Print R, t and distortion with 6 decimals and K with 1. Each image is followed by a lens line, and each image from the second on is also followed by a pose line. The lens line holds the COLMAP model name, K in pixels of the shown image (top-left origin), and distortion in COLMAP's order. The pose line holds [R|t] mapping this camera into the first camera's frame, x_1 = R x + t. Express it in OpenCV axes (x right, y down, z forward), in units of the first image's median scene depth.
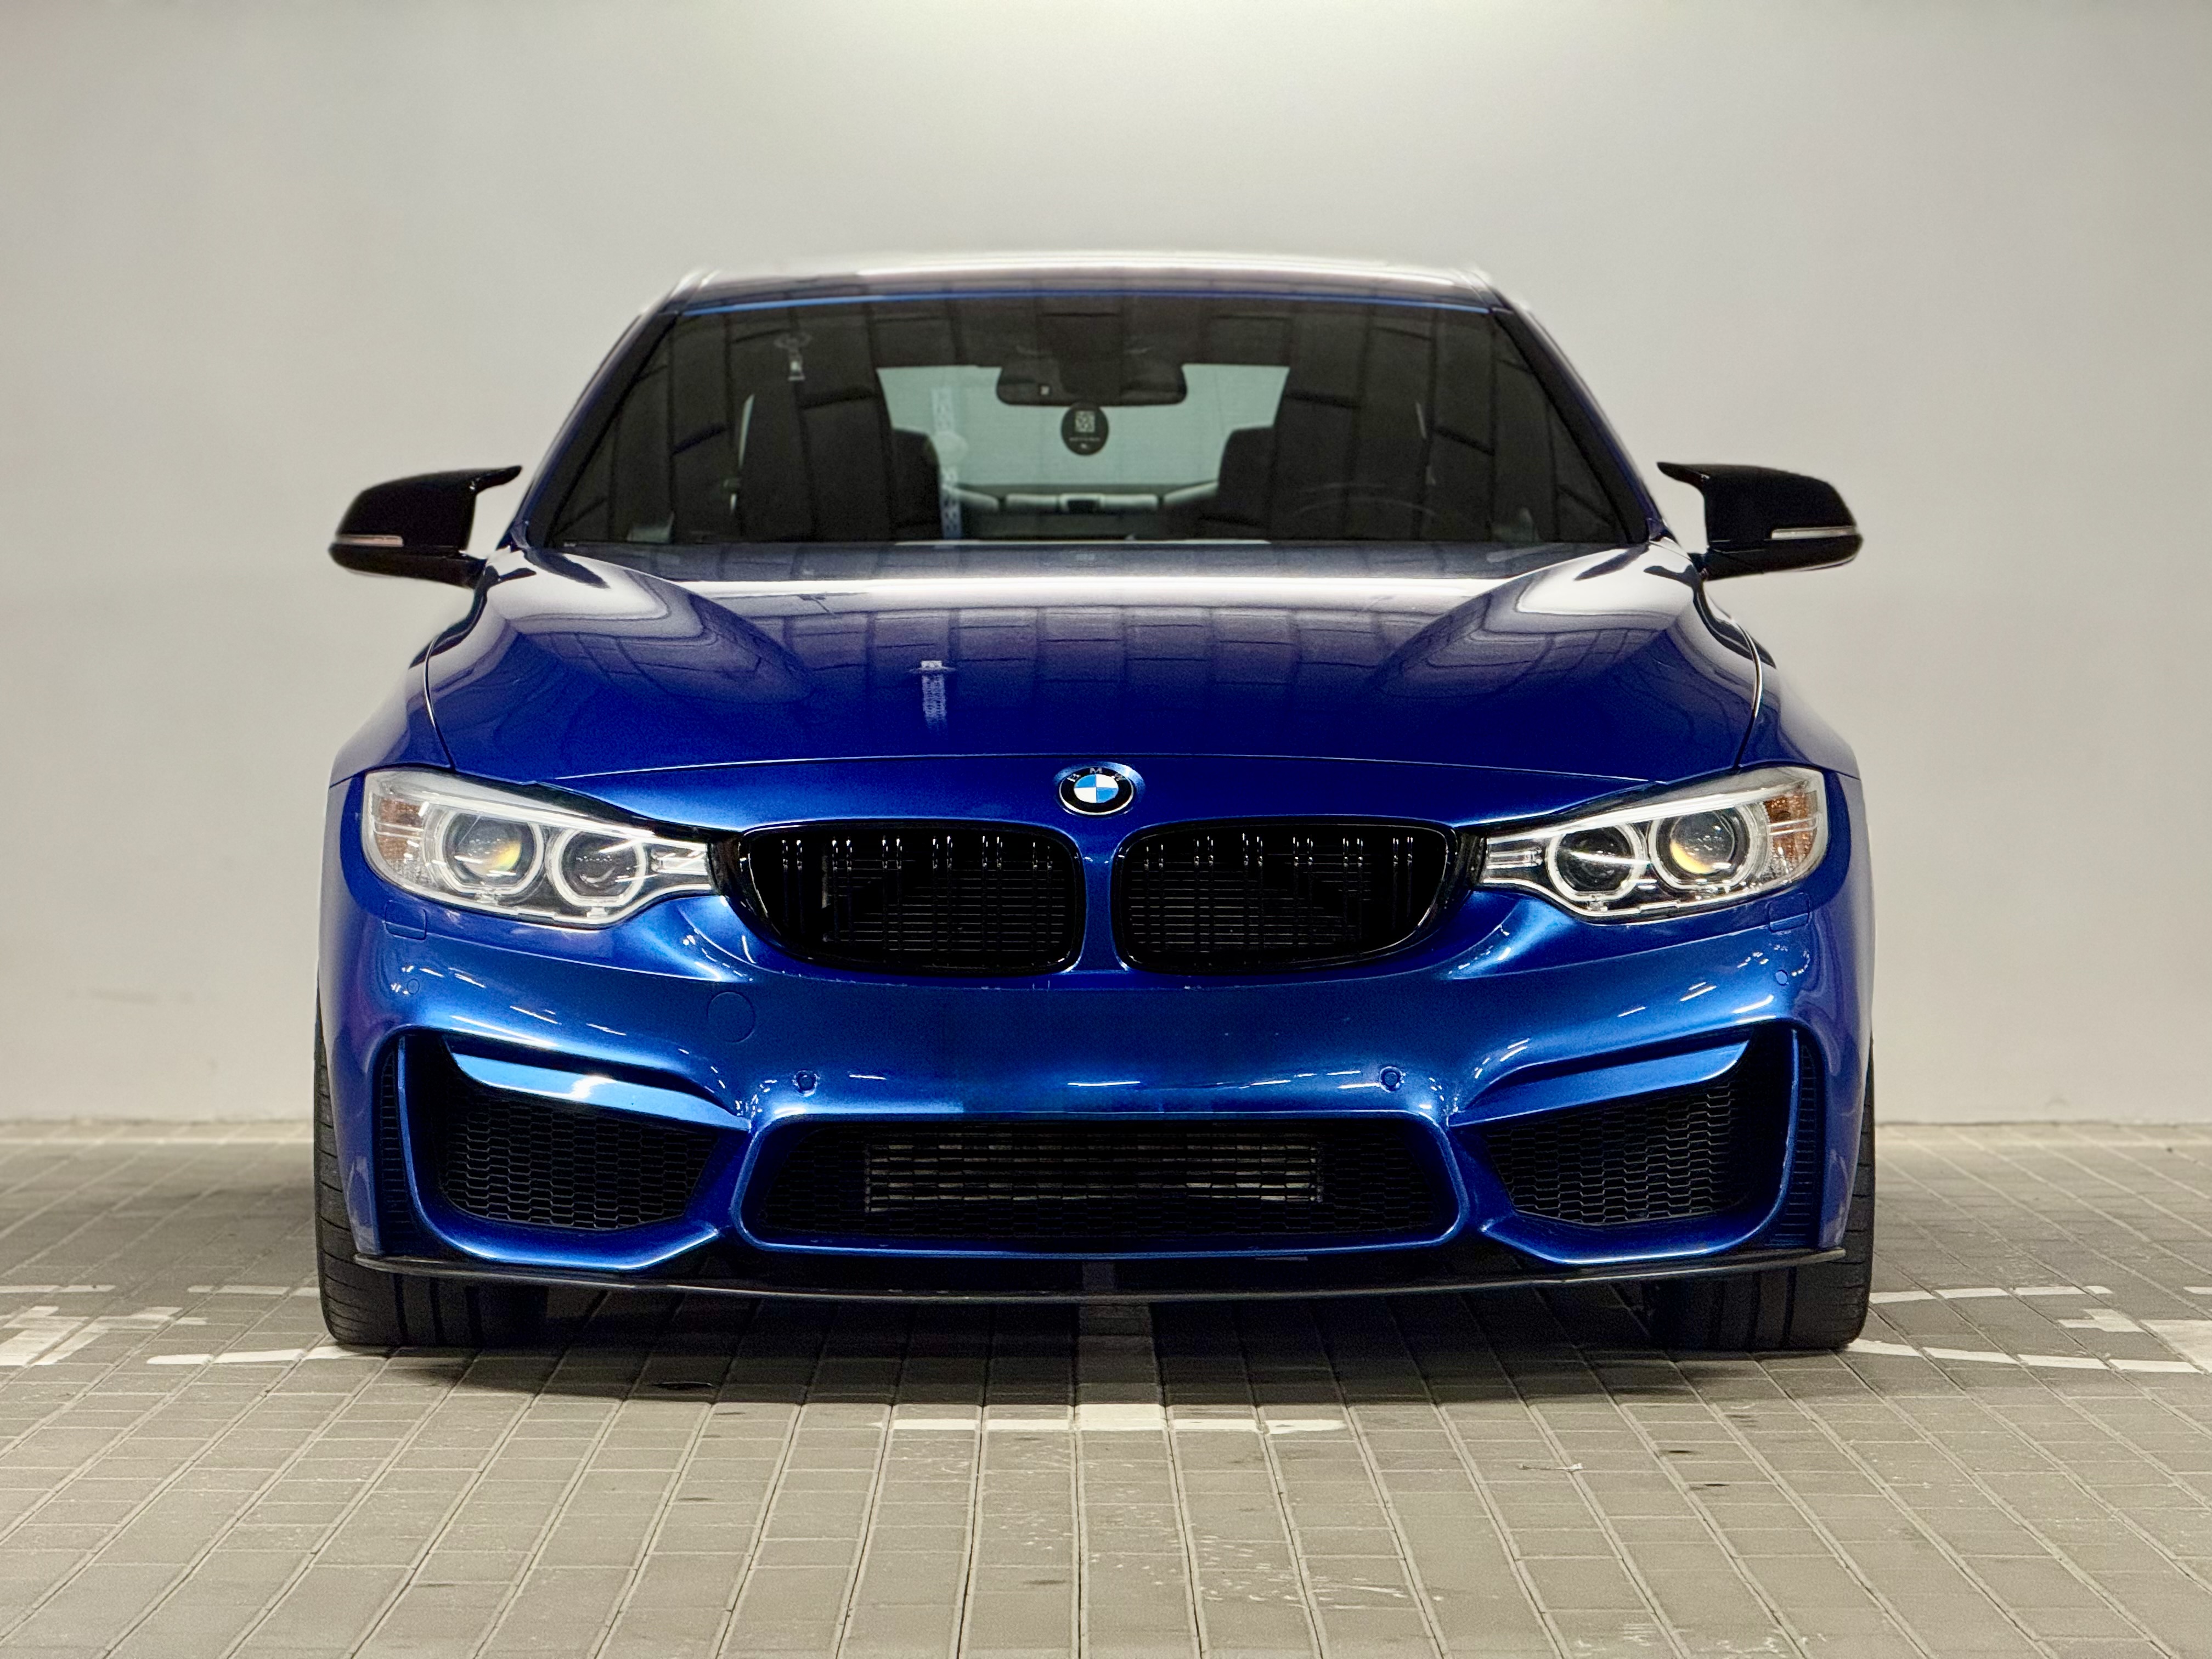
lens RADIAL K [[7643.8, 0, 1106.0], [0, 7643.8, 829.5], [0, 0, 1]] dist [0.152223, -0.160667]
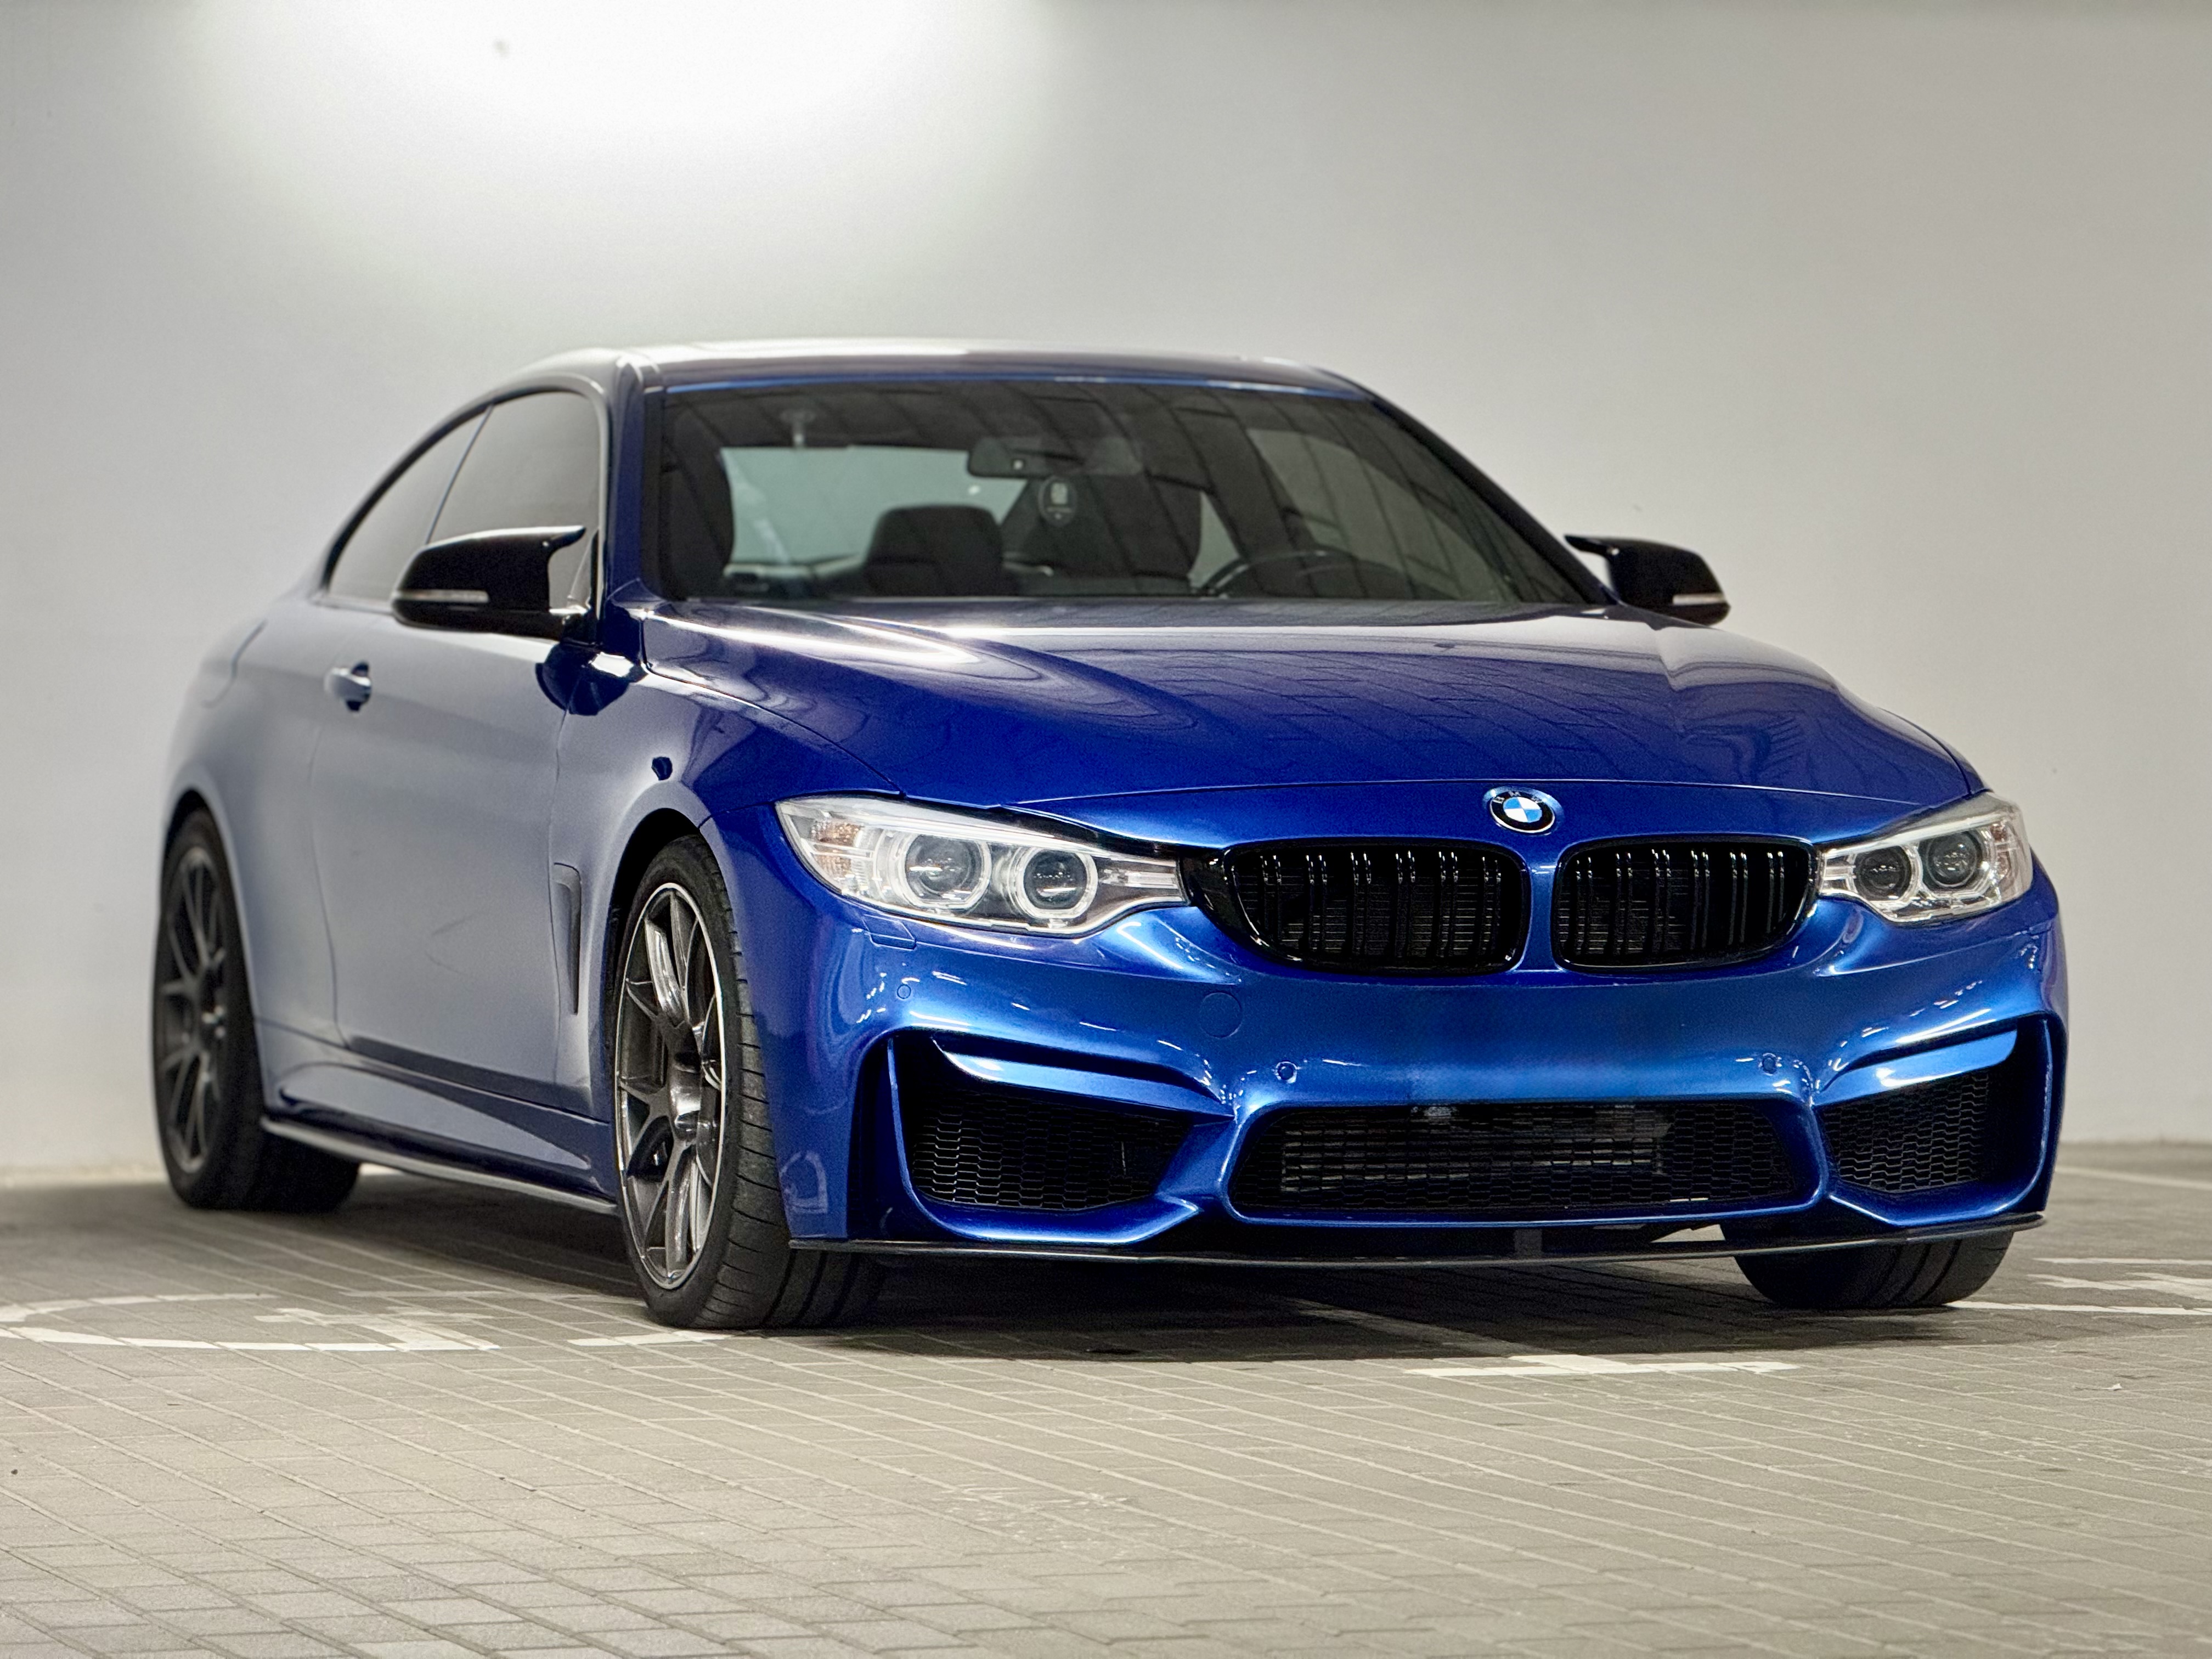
lens RADIAL K [[7643.8, 0, 1106.0], [0, 7643.8, 829.5], [0, 0, 1]] dist [0.152223, -0.160667]
pose [[0.952980, -0.001457, 0.303029, -0.395737], [0.006584, 0.999852, -0.015897, 0.014910], [-0.302960, 0.017145, 0.952849, -0.056398]]
